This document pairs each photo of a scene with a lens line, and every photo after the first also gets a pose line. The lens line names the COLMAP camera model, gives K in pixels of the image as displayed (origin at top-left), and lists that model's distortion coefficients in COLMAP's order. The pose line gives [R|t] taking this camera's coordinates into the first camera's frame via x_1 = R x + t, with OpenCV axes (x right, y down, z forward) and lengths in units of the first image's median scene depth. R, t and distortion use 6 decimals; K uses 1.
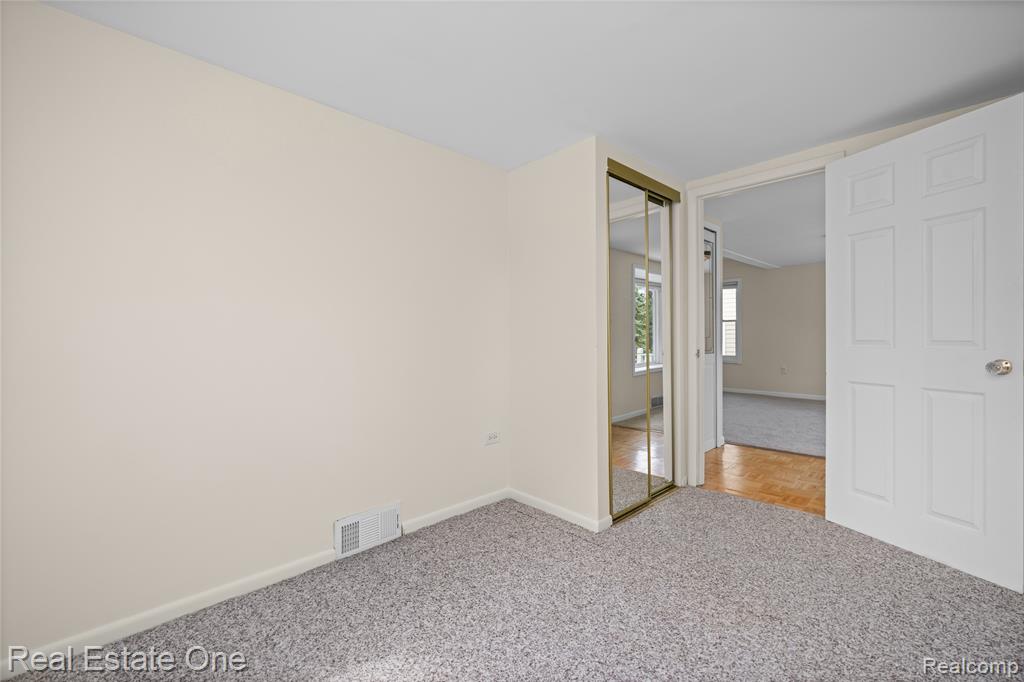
lens RADIAL K [[442.6, 0, 515.8], [0, 442.6, 335.3], [0, 0, 1]] dist [0.000791, 0.000062]
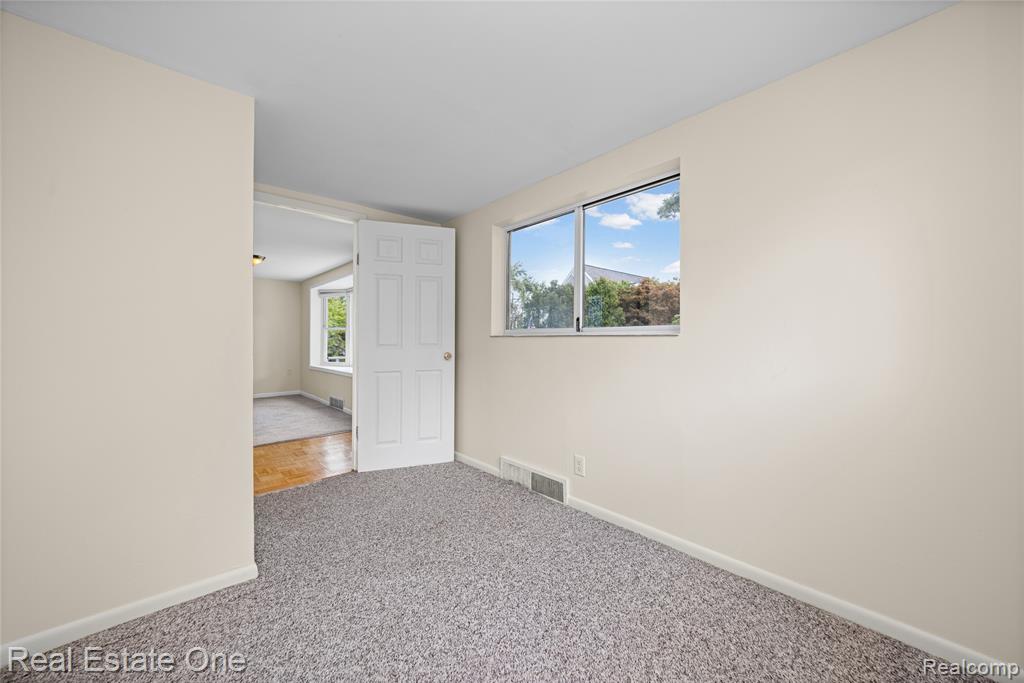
lens RADIAL K [[387.4, 0, 516.4], [0, 387.4, 342.1], [0, 0, 1]] dist [0.001368, 0.000043]
pose [[0.012254, 0.001907, 0.999923, -0.679650], [0.003720, 0.999991, -0.001953, 0.009524], [-0.999918, 0.003743, 0.012247, 0.631614]]
